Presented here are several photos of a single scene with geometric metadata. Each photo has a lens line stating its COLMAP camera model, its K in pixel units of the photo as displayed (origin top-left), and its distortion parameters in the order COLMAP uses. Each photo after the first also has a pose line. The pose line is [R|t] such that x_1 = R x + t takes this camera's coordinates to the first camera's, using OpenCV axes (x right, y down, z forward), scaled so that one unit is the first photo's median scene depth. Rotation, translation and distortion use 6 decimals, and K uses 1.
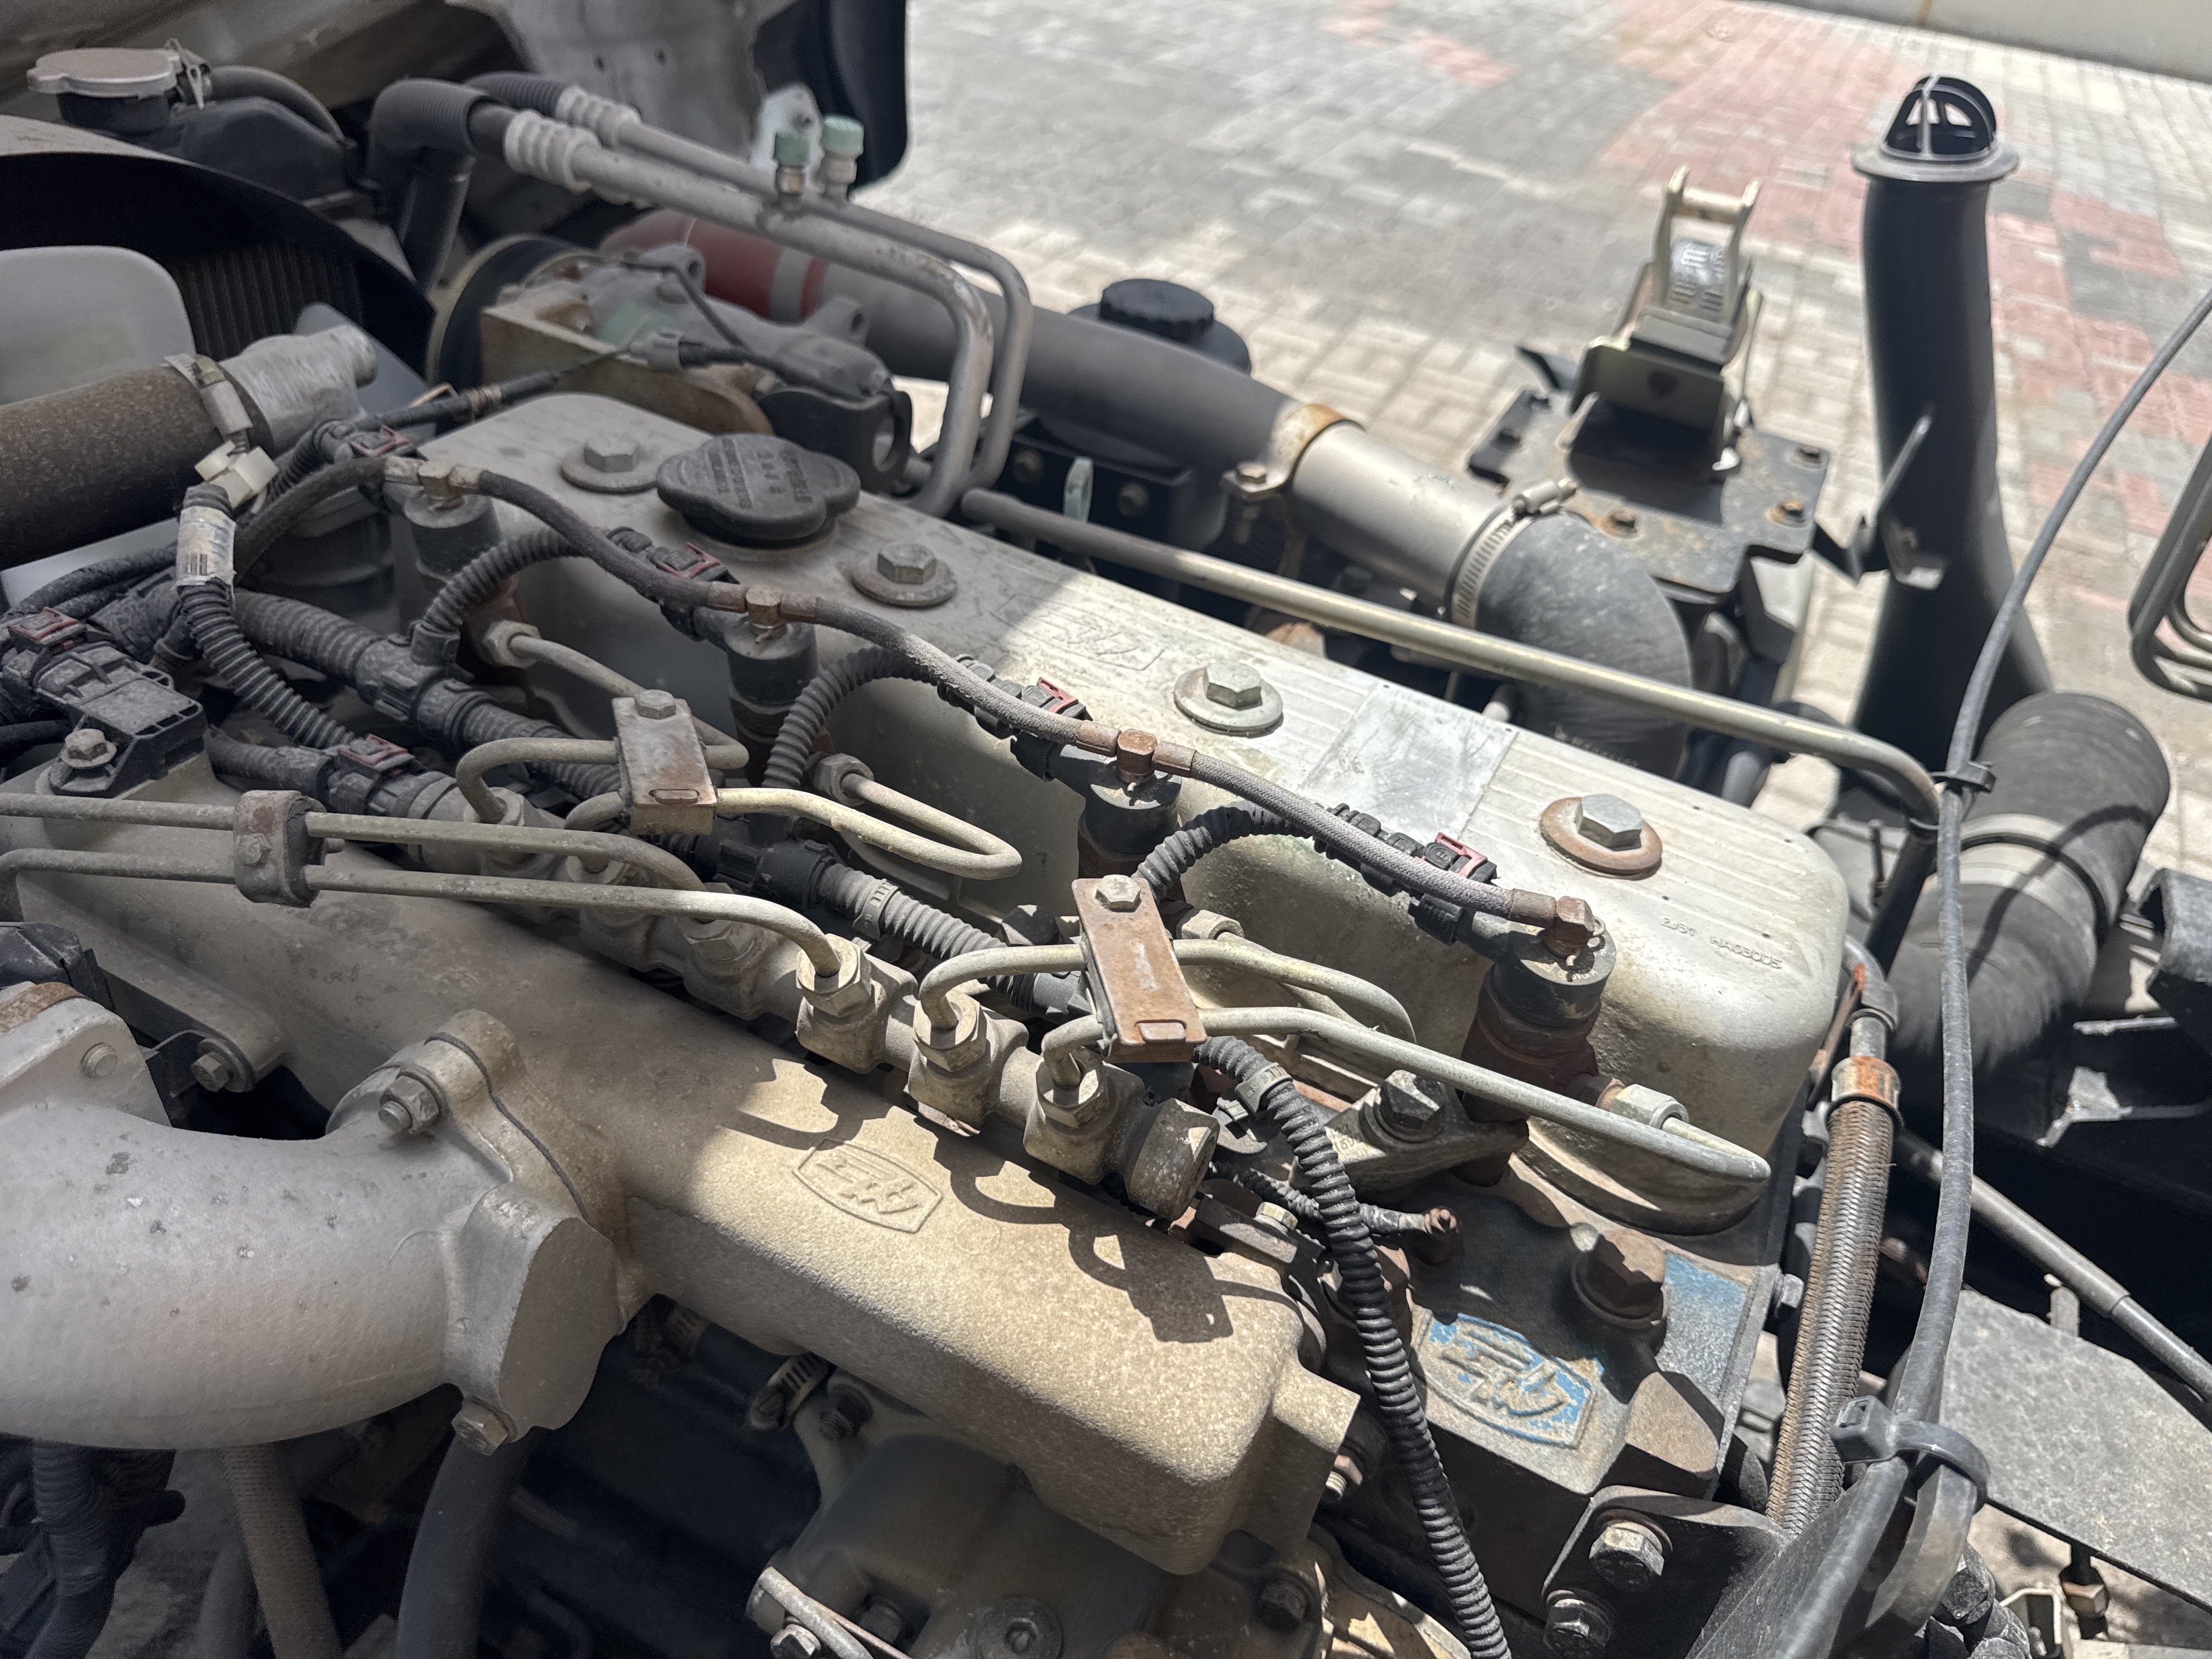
lens RADIAL K [[1622.0, 0, 1078.3], [0, 1622.0, 854.3], [0, 0, 1]] dist [0.021183, -0.050859]
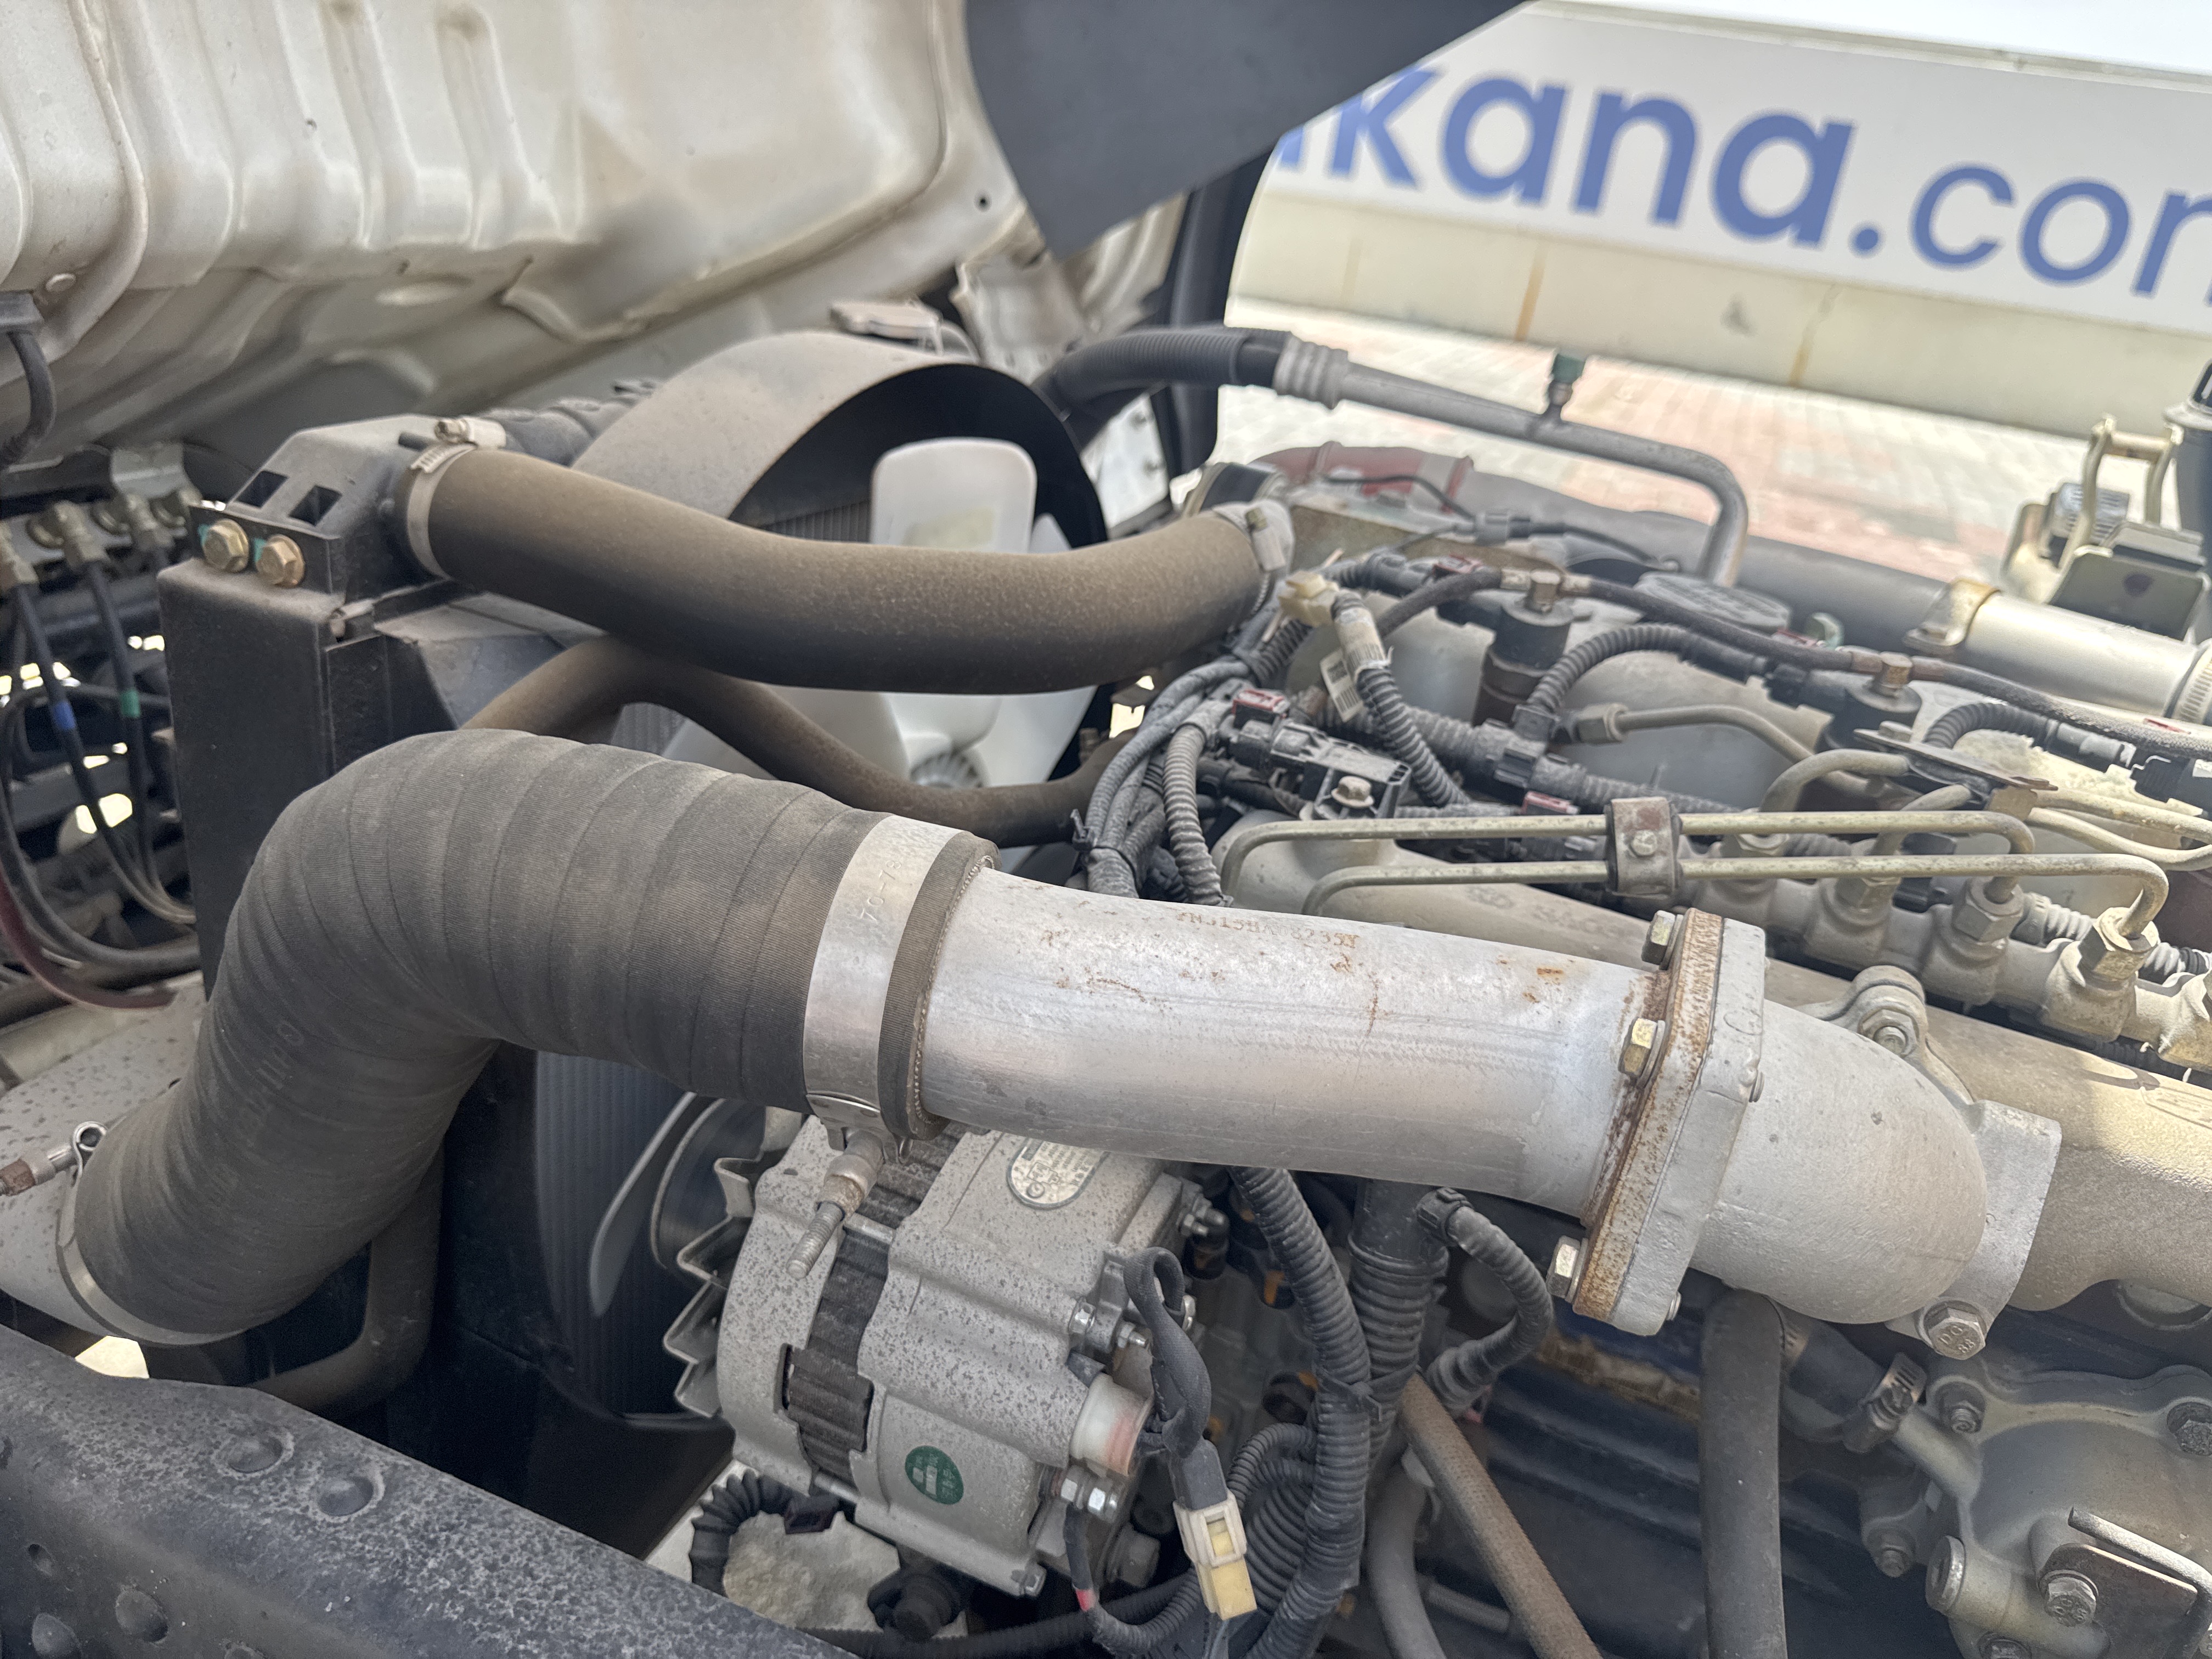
lens RADIAL K [[1622.0, 0, 1103.9], [0, 1622.0, 836.6], [0, 0, 1]] dist [0.021183, -0.050859]
pose [[0.997233, -0.018012, 0.072125, -0.793644], [0.032660, 0.977709, -0.207410, 0.179561], [-0.066781, 0.209192, 0.975592, -0.089418]]
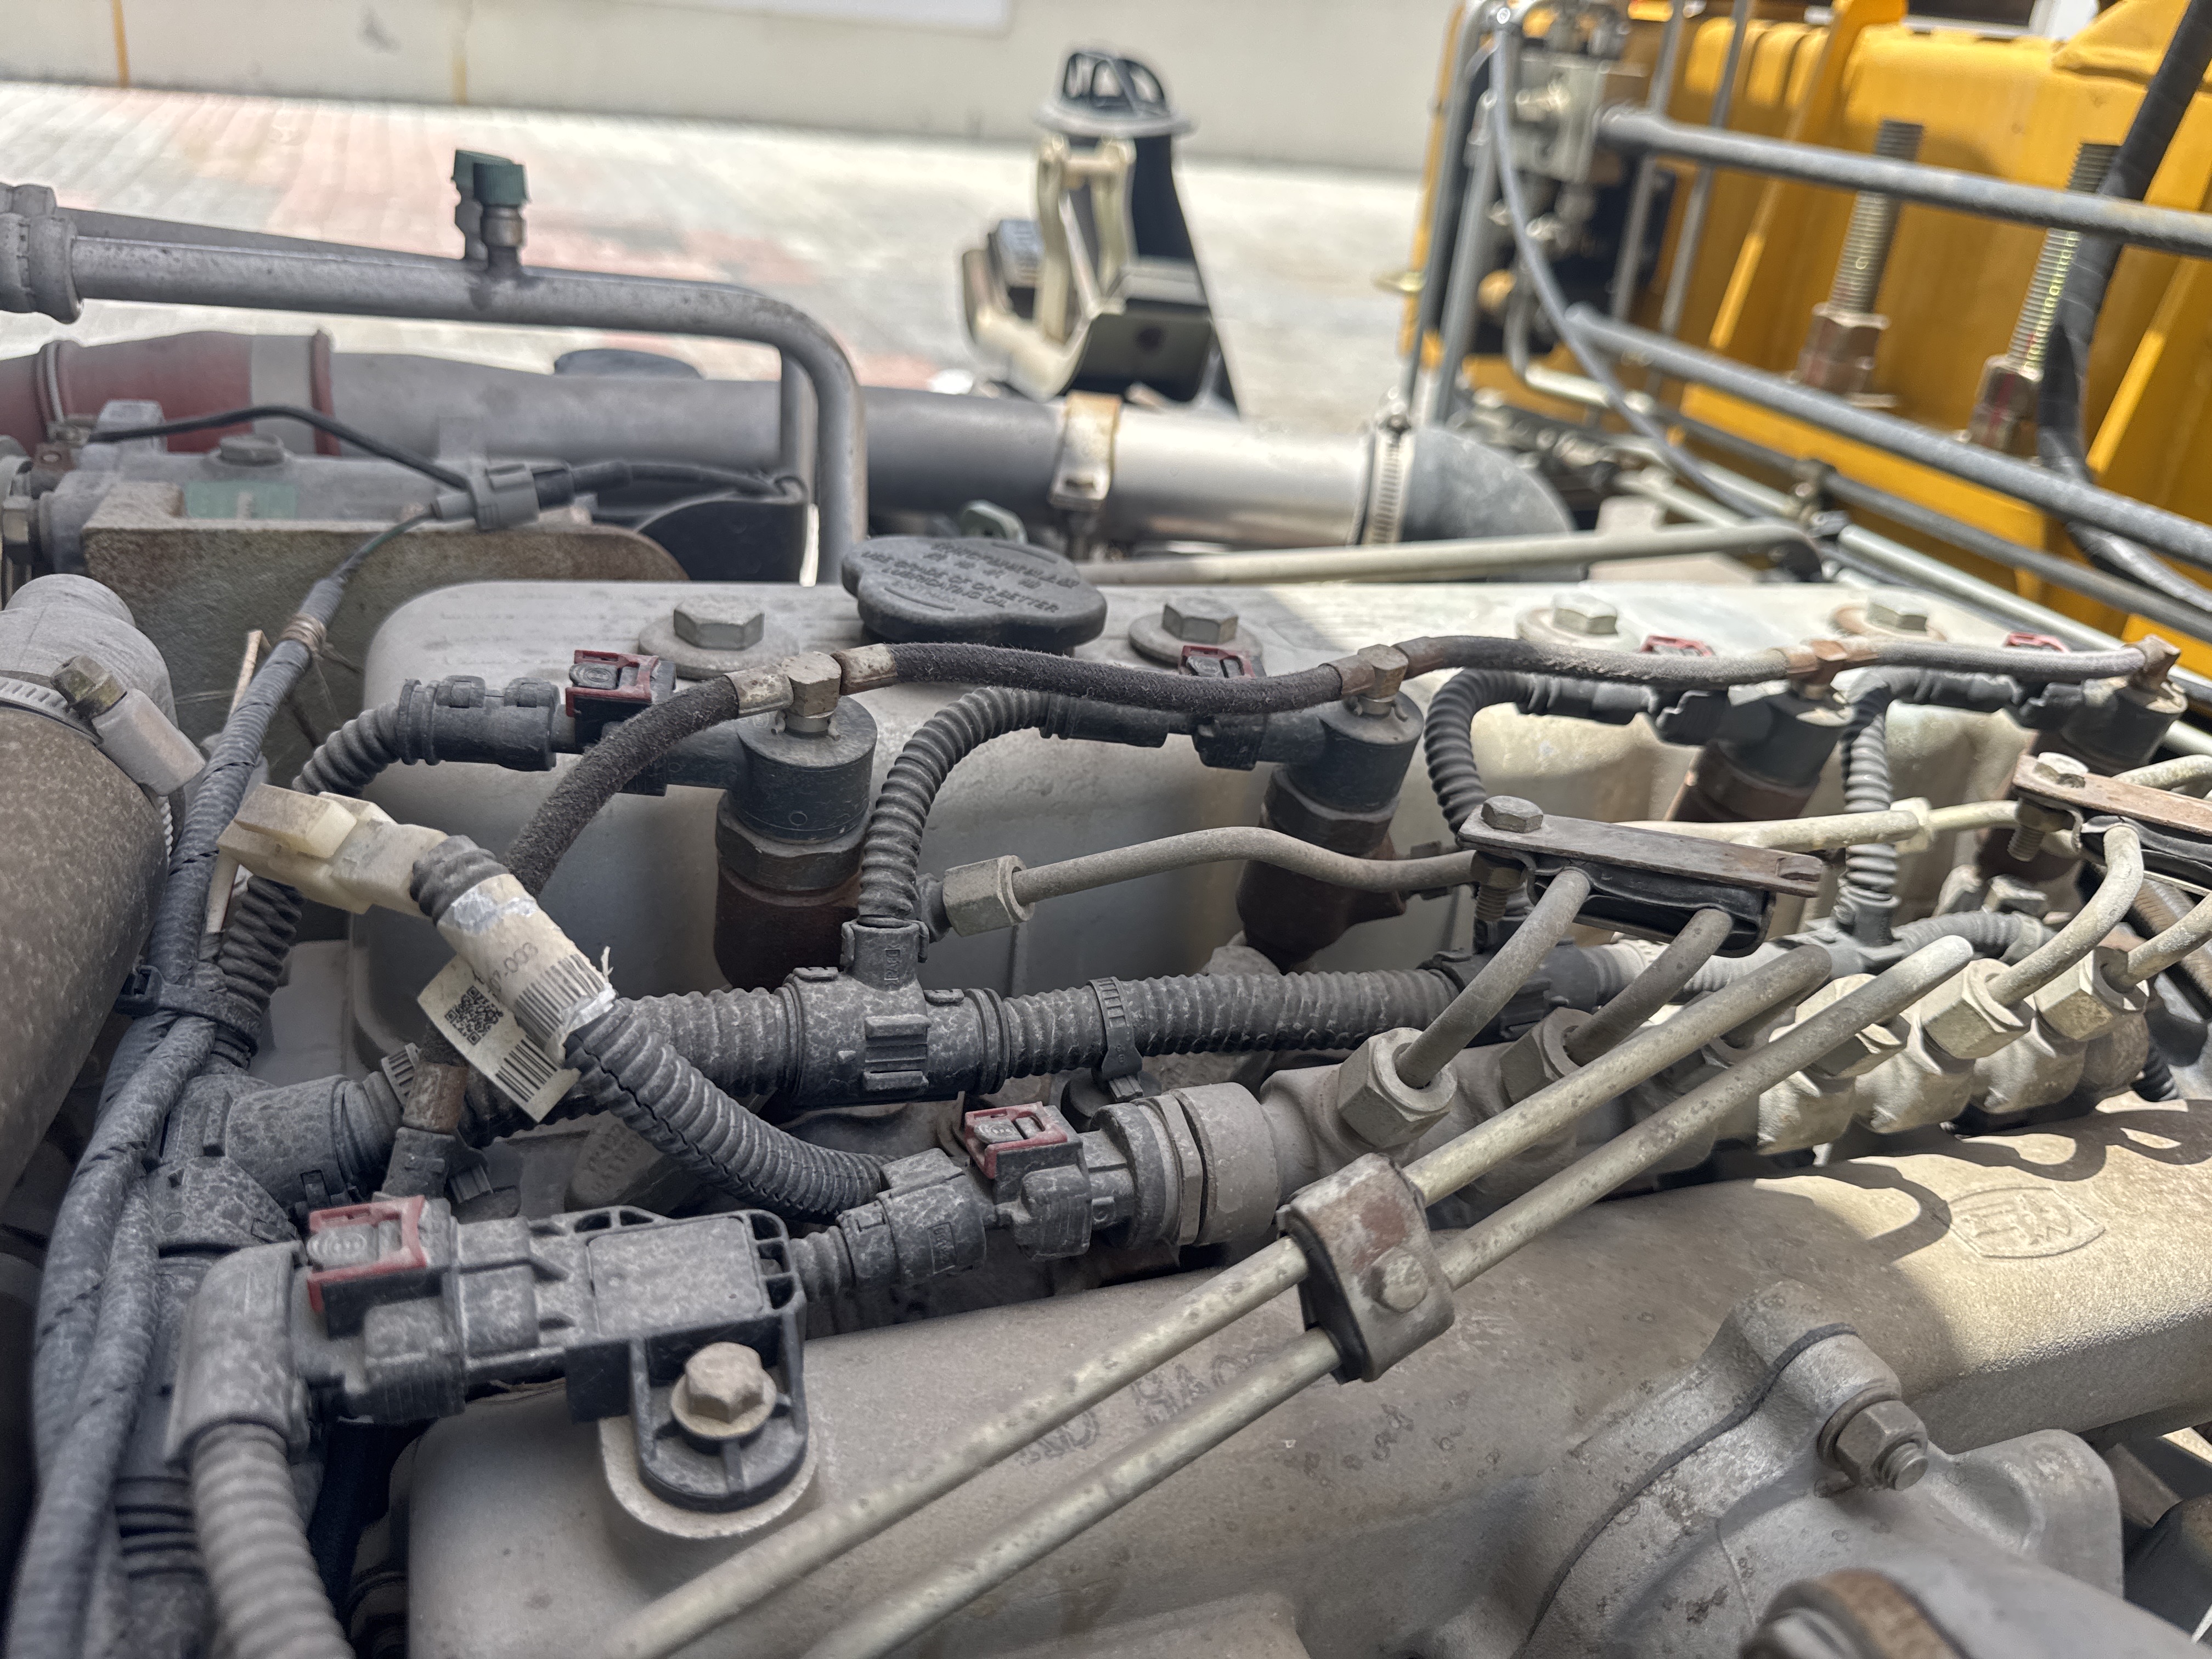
lens RADIAL K [[1622.0, 0, 1125.4], [0, 1622.0, 839.1], [0, 0, 1]] dist [0.021183, -0.050859]
pose [[0.671845, -0.376895, 0.637631, -0.705014], [0.413730, 0.905000, 0.099003, -0.189442], [-0.614370, 0.197293, 0.763953, 0.490716]]
